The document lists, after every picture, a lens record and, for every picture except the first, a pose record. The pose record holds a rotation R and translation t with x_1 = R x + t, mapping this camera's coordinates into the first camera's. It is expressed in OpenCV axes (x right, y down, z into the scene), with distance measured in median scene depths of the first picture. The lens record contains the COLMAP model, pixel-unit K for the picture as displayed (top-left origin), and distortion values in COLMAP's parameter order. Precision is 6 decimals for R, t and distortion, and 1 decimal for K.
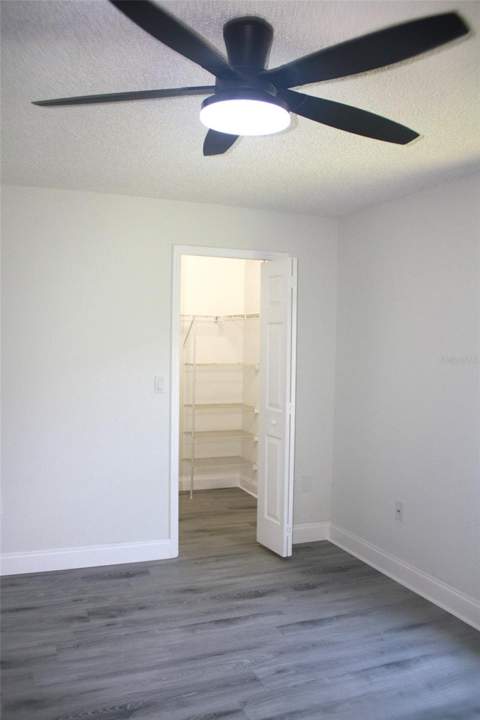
lens RADIAL K [[626.2, 0, 240.0], [0, 626.2, 360.0], [0, 0, 1]] dist [-0.127691, 0.077260]
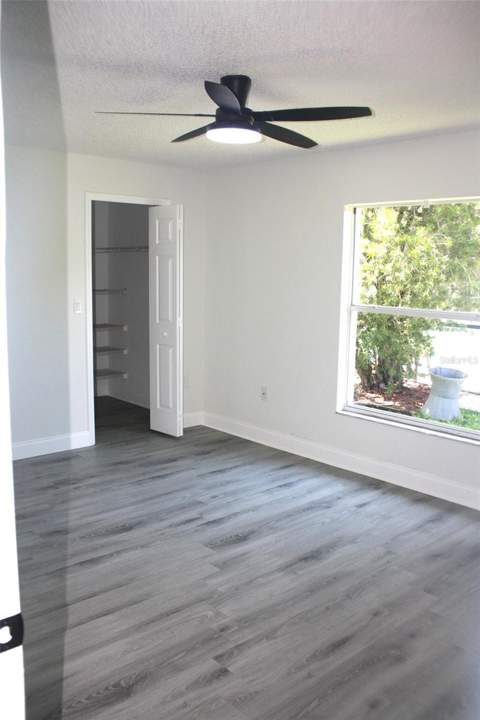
lens RADIAL K [[626.2, 0, 240.0], [0, 626.2, 360.0], [0, 0, 1]] dist [-0.127691, 0.077260]
pose [[0.940790, -0.051958, 0.334984, -0.293858], [0.012595, 0.992859, 0.118625, 0.003003], [-0.338756, -0.107382, 0.934727, -0.320977]]
